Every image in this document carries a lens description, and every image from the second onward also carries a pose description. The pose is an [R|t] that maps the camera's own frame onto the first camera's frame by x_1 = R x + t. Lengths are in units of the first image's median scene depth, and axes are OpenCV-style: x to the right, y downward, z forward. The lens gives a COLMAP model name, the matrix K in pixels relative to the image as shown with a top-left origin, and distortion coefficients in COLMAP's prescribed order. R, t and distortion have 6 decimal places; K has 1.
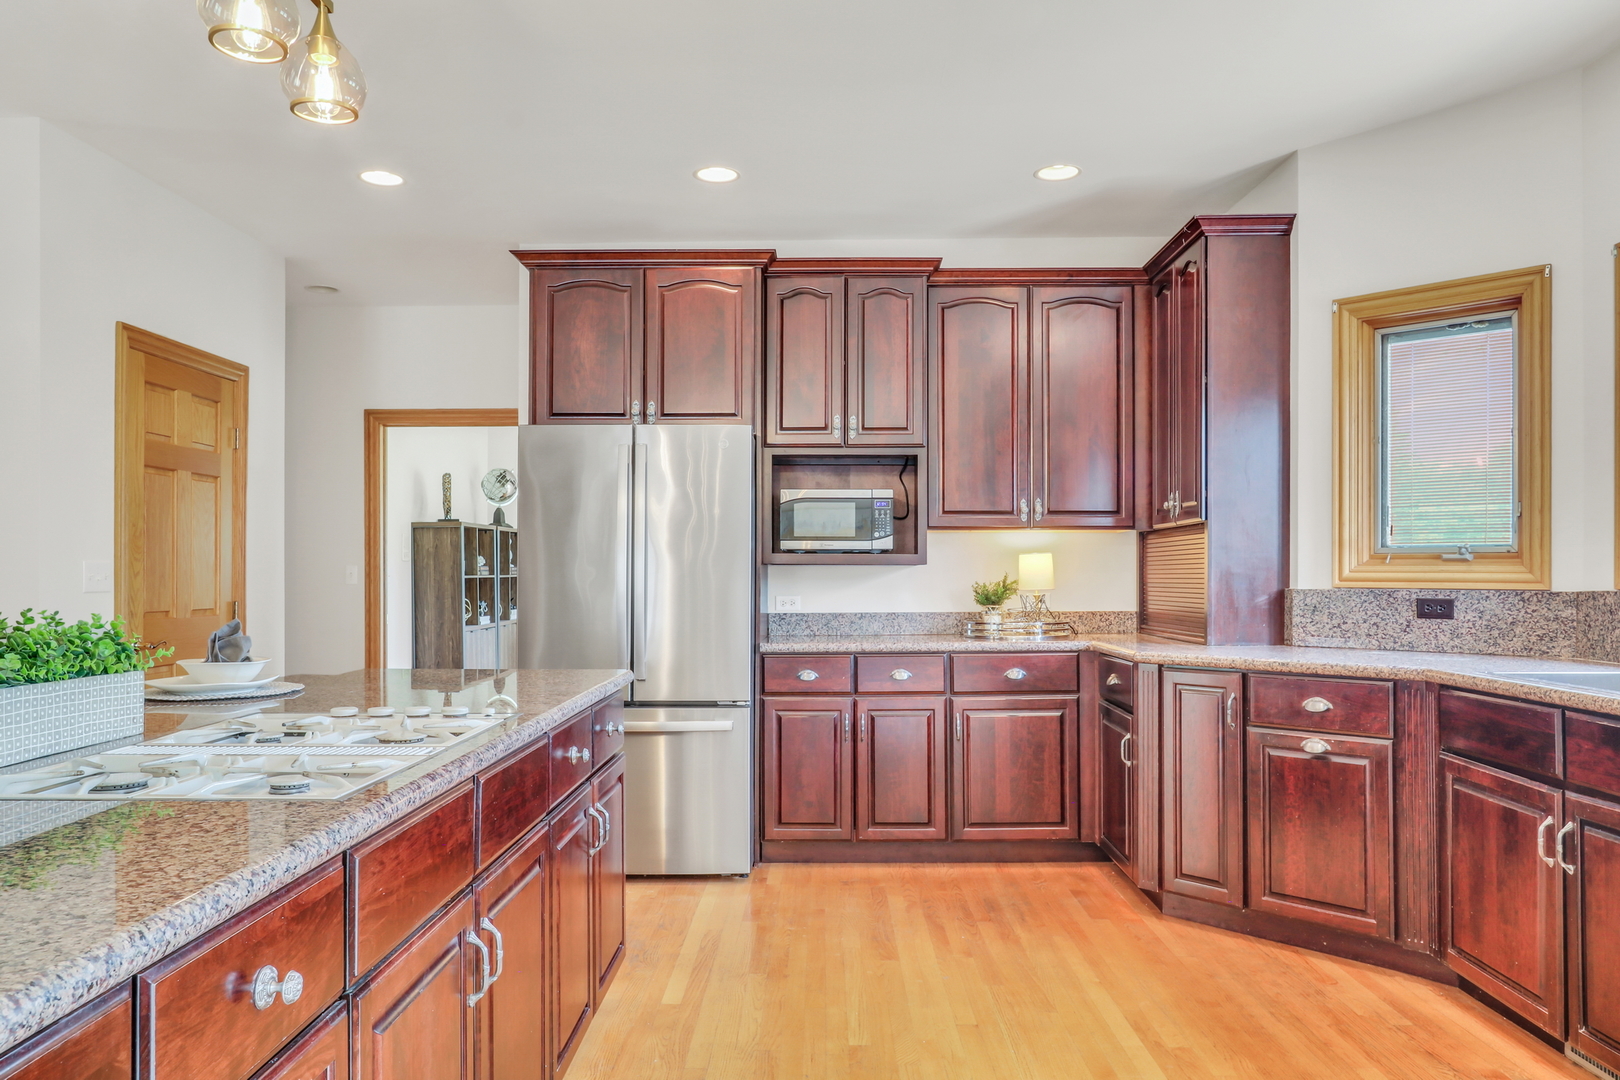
lens RADIAL K [[1154.0, 0, 807.1], [0, 1154.0, 574.0], [0, 0, 1]] dist [-0.032082, 0.043164]
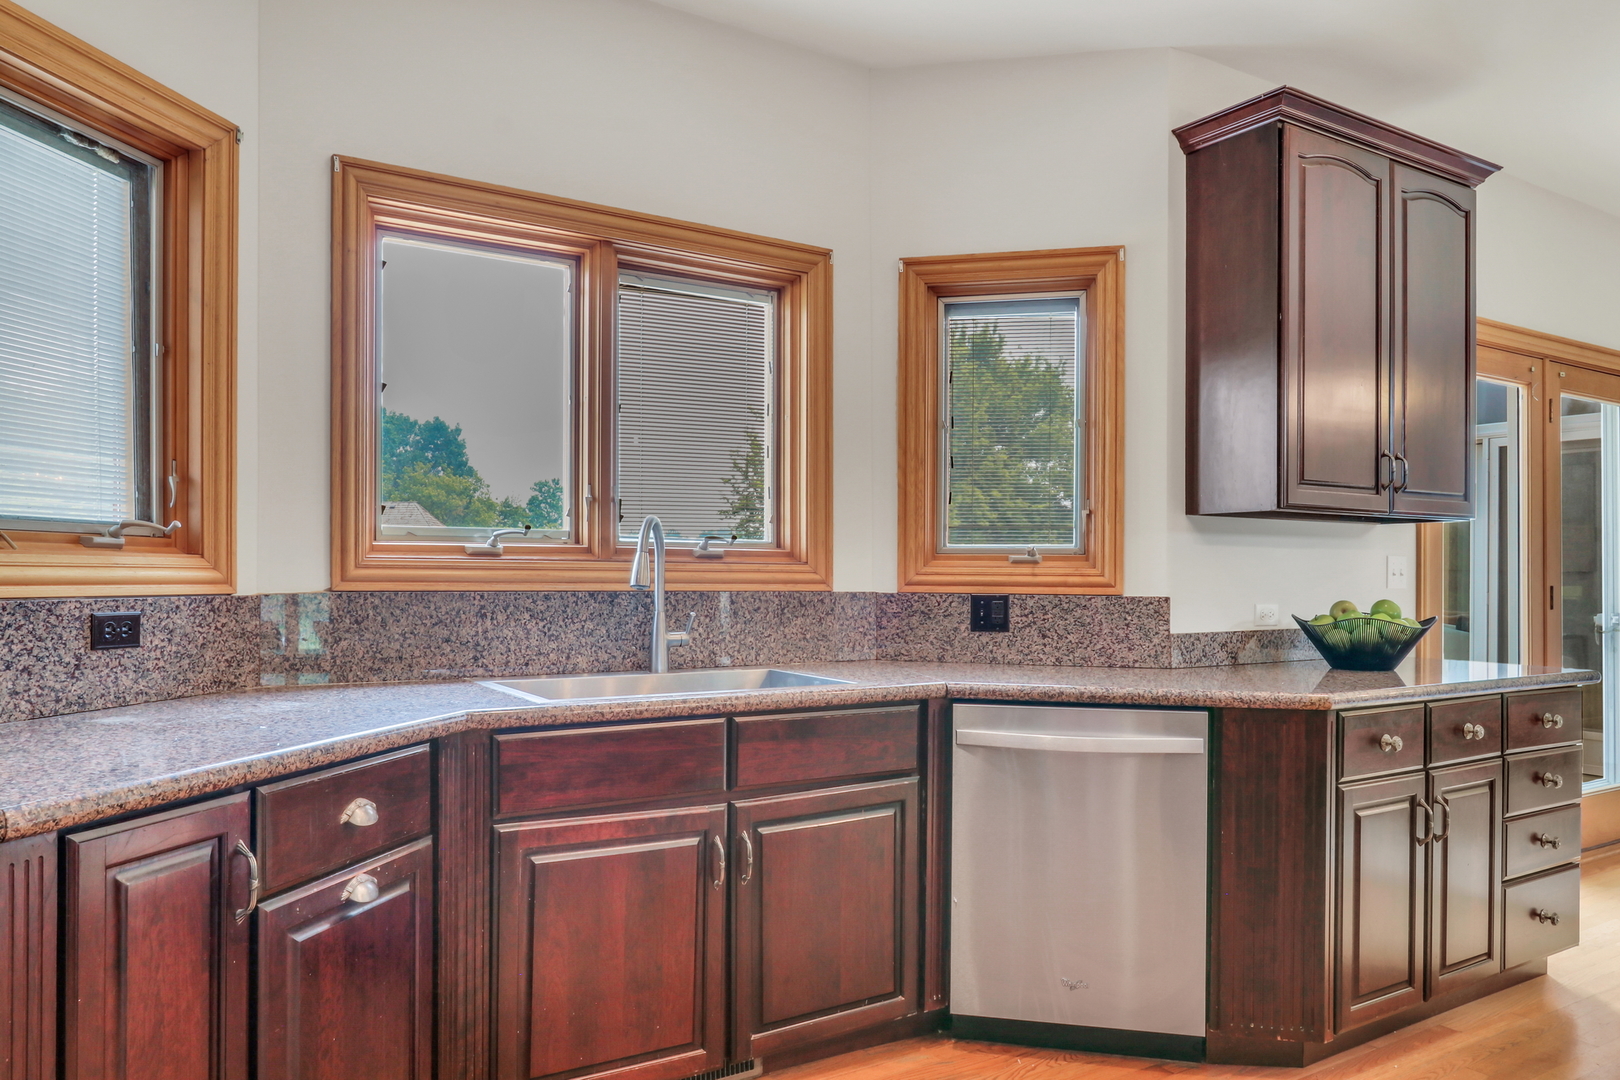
lens RADIAL K [[1122.7, 0, 810.0], [0, 1122.7, 540.0], [0, 0, 1]] dist [-0.003989, -0.001436]
pose [[-0.541752, 0.021038, 0.840275, -0.072160], [-0.005022, 0.999588, -0.028265, -0.000765], [-0.840523, -0.019533, -0.541423, 0.657876]]
